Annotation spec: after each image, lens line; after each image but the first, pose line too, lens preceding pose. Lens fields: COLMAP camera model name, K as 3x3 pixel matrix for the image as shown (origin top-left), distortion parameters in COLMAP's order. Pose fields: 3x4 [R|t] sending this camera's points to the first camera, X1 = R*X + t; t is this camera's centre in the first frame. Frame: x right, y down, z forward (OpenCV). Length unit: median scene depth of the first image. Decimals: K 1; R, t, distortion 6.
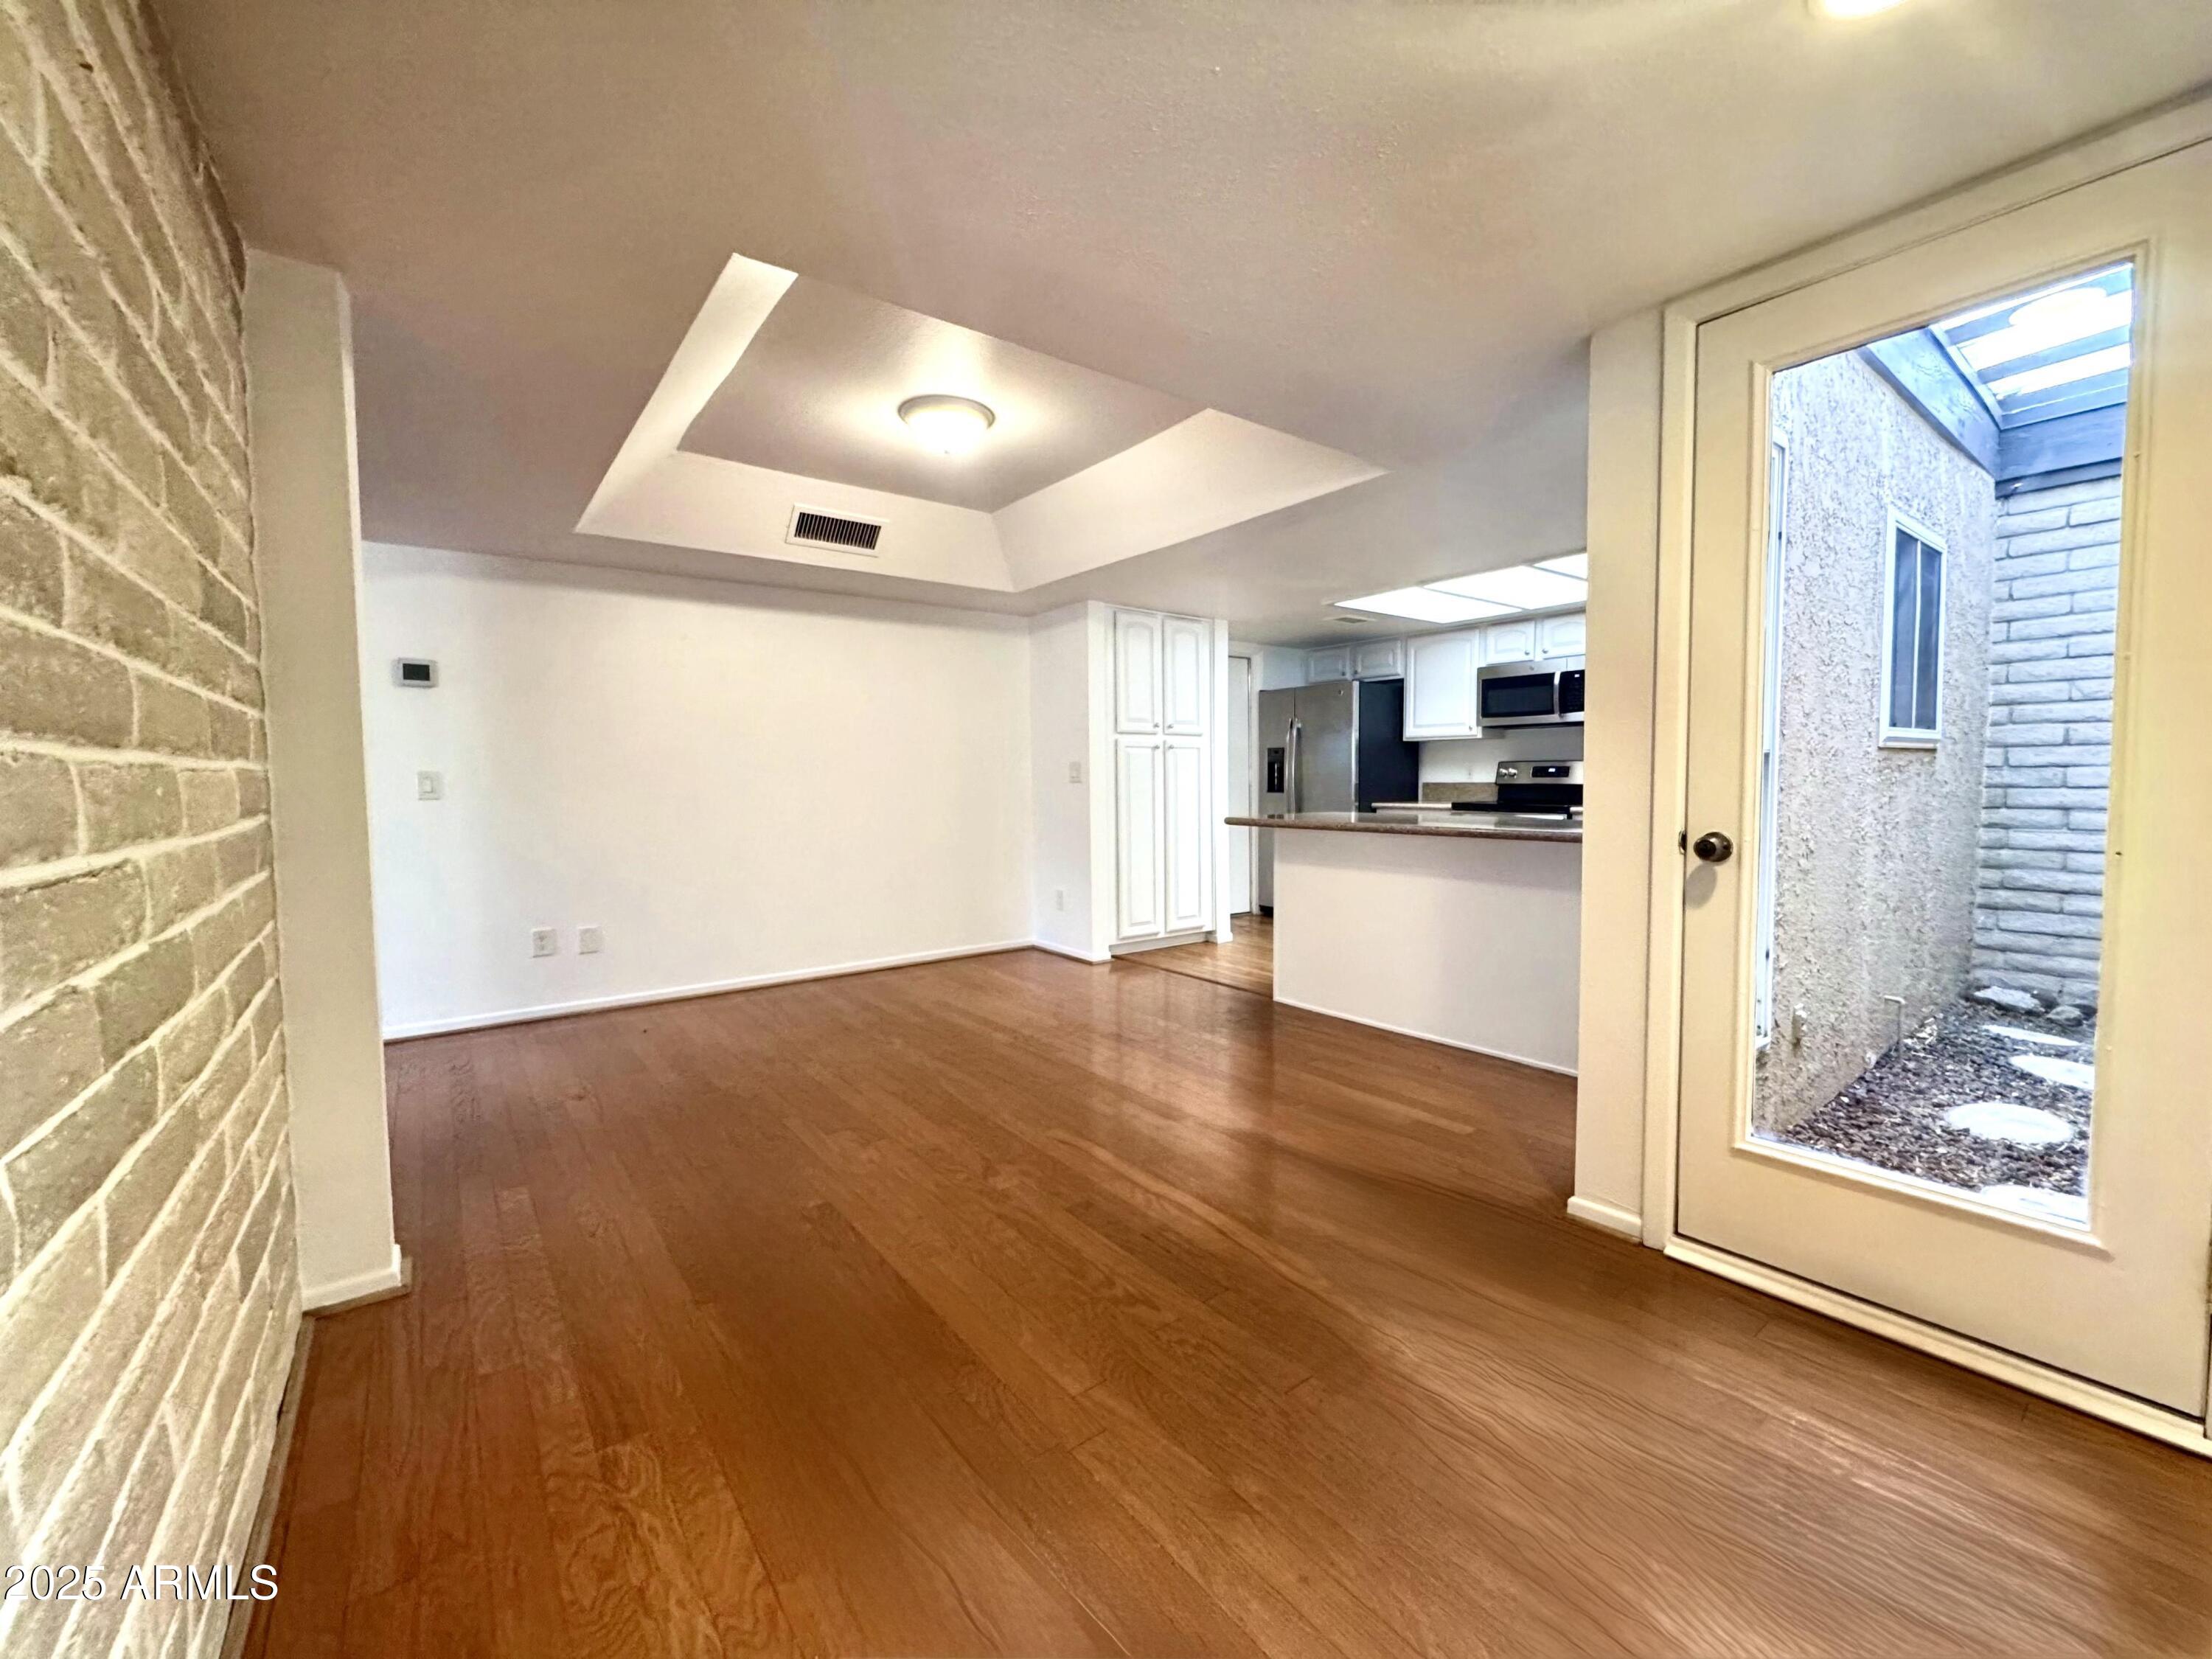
lens RADIAL K [[888.6, 0, 1106.0], [0, 888.6, 829.5], [0, 0, 1]] dist [-0.001903, -0.000304]
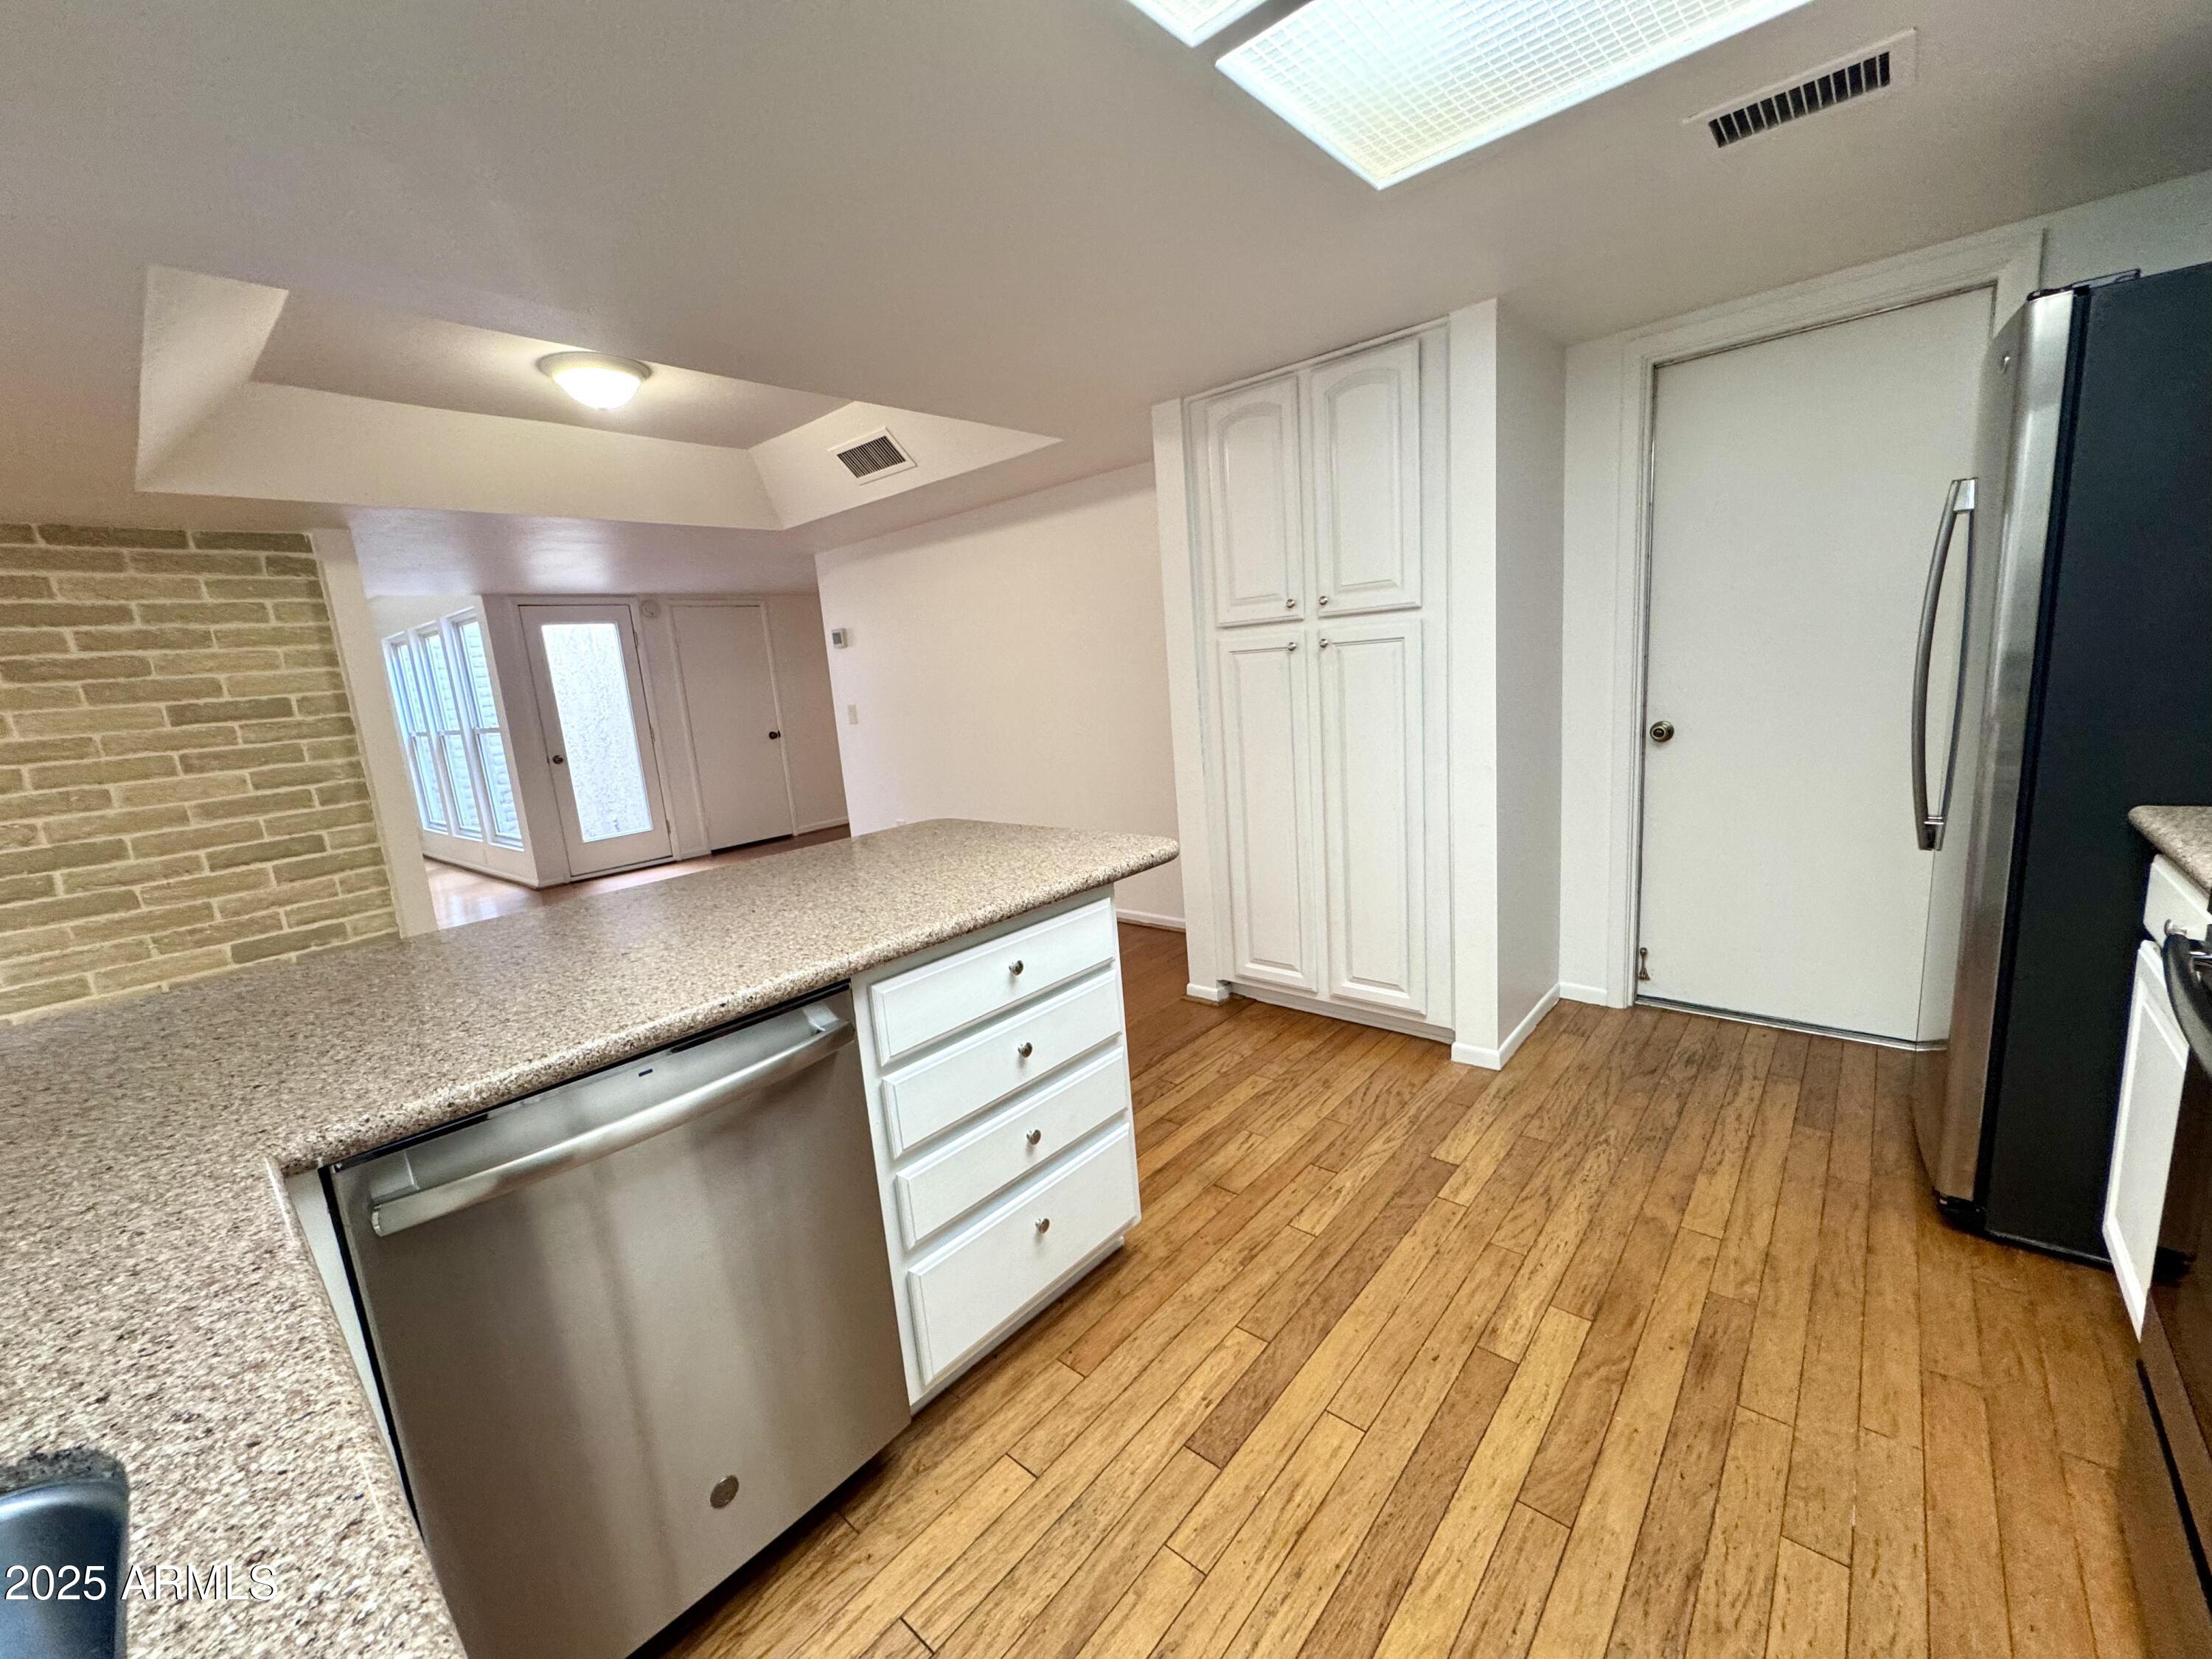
lens RADIAL K [[885.5, 0, 1105.5], [0, 885.5, 827.3], [0, 0, 1]] dist [-0.001259, -0.000119]
pose [[0.198413, 0.171257, -0.965041, 0.538714], [0.021986, 0.983591, 0.179069, -0.082199], [0.979872, -0.056746, 0.191392, 0.769523]]
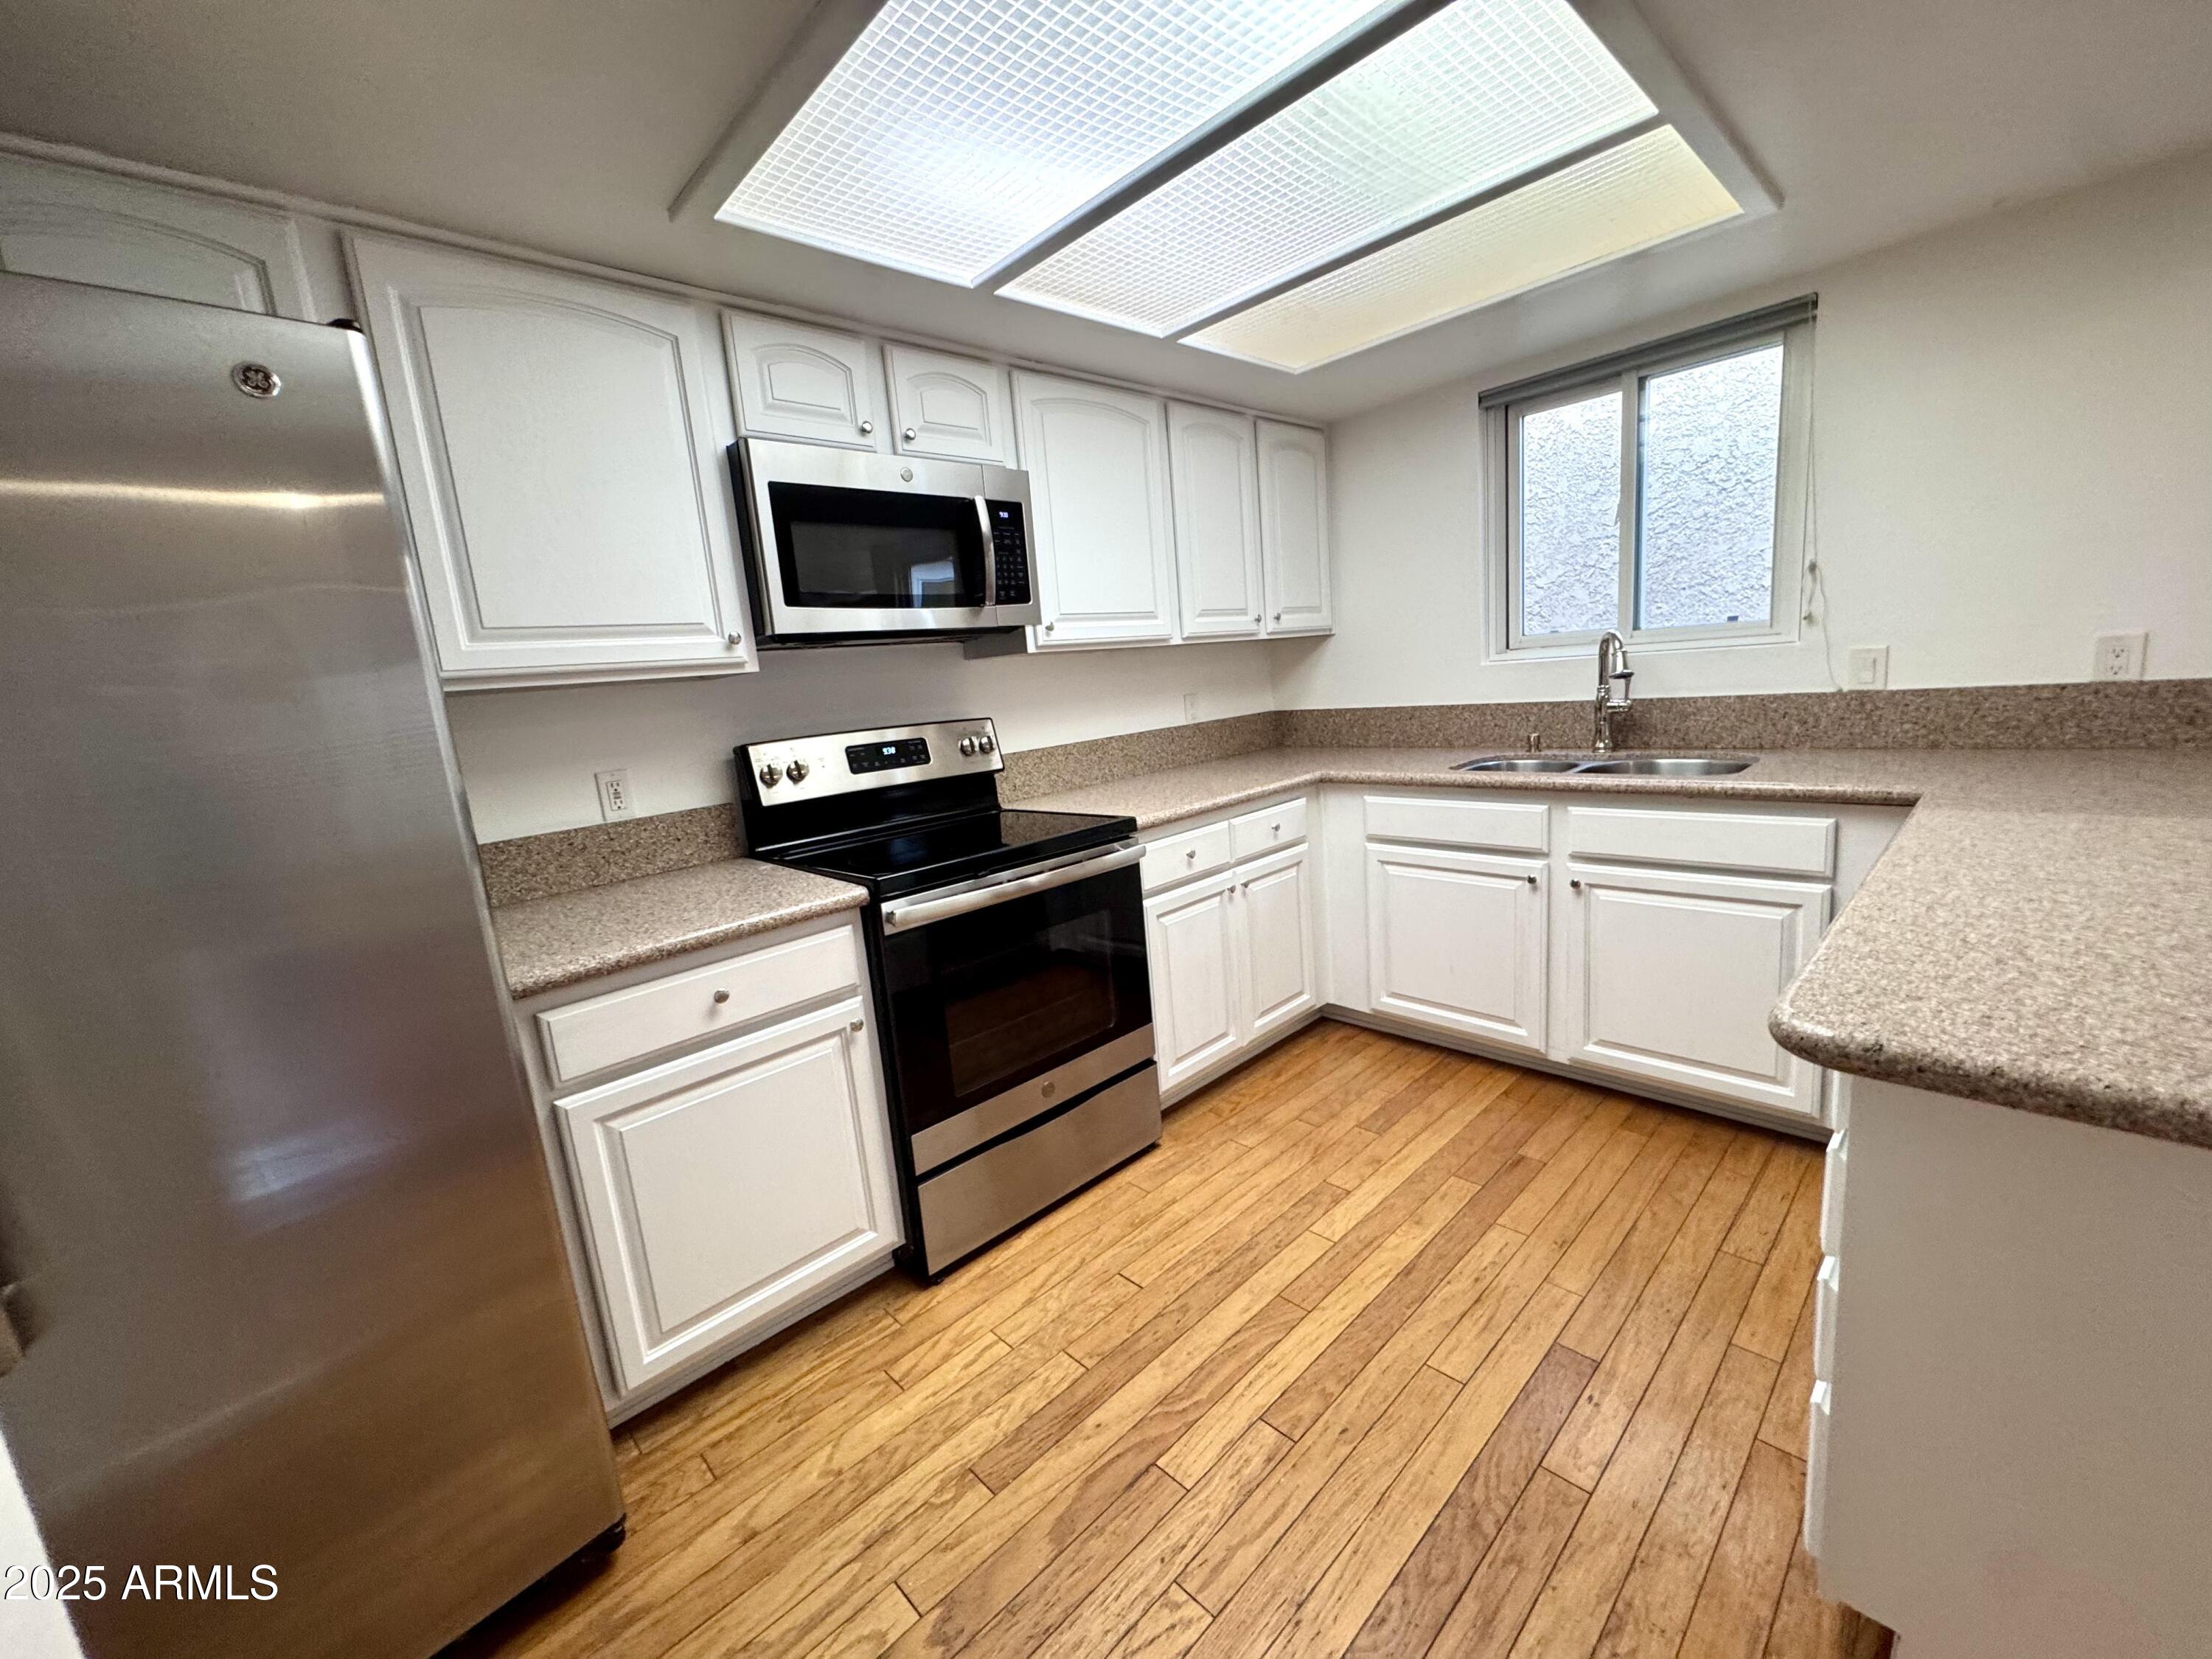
lens RADIAL K [[885.5, 0, 1105.5], [0, 885.5, 827.3], [0, 0, 1]] dist [-0.001259, -0.000119]
pose [[-0.106490, -0.154646, 0.982214, 0.089533], [0.147634, 0.974422, 0.169425, -0.090696], [-0.983292, 0.163051, -0.080935, 0.981007]]
